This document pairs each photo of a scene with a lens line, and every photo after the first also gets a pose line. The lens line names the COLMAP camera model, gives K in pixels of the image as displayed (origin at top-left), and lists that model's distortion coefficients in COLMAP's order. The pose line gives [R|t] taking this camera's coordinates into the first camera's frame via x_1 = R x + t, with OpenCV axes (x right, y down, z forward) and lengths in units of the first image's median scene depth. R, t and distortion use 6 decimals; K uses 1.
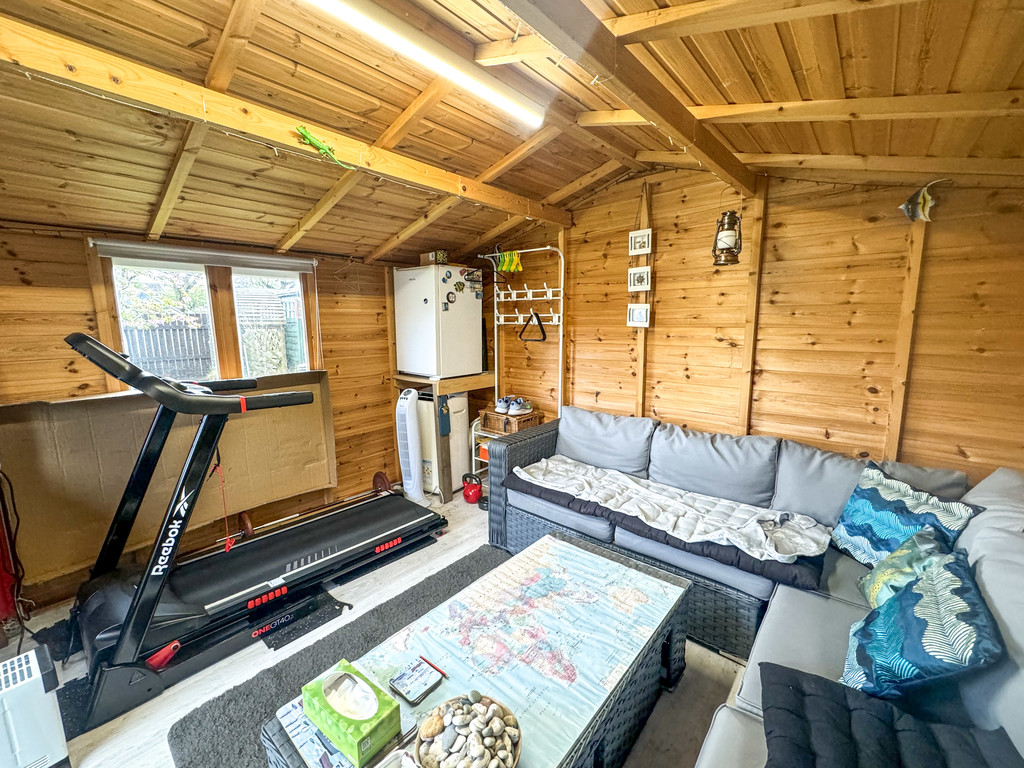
lens RADIAL K [[424.5, 0, 509.3], [0, 424.5, 382.8], [0, 0, 1]] dist [-0.009960, 0.000010]
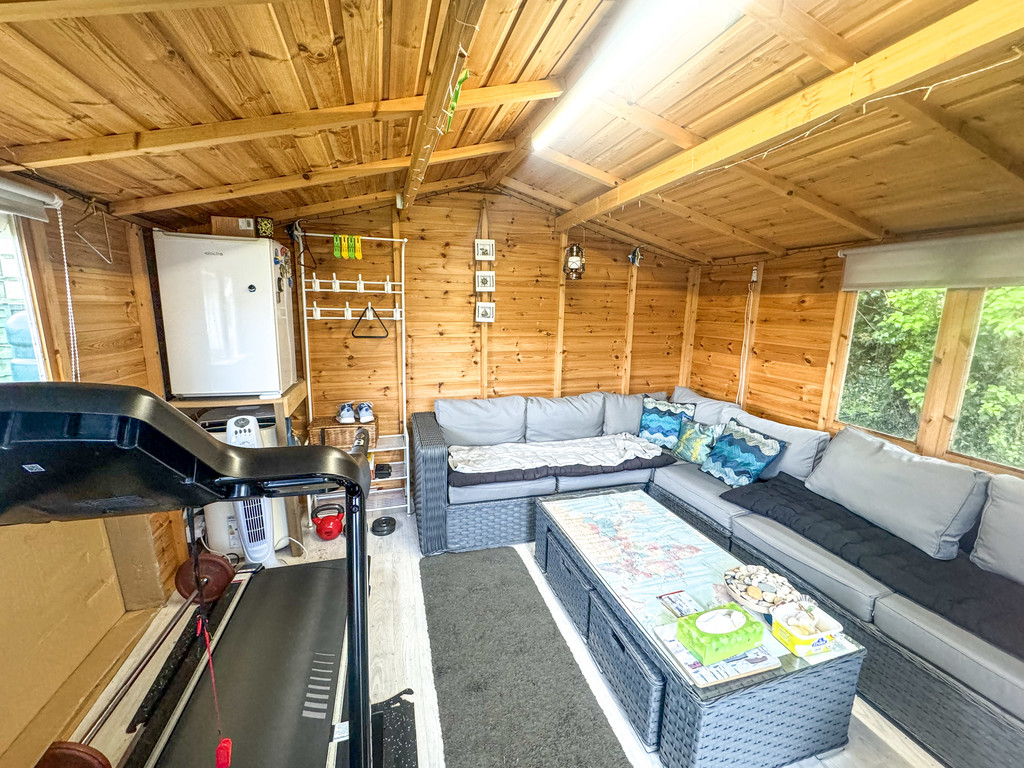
lens RADIAL K [[424.5, 0, 509.3], [0, 424.5, 382.8], [0, 0, 1]] dist [-0.009960, 0.000010]
pose [[0.532351, -0.134732, 0.835733, -0.736334], [0.107356, 0.990027, 0.091222, -0.072103], [-0.839689, 0.041159, 0.541506, 0.347312]]
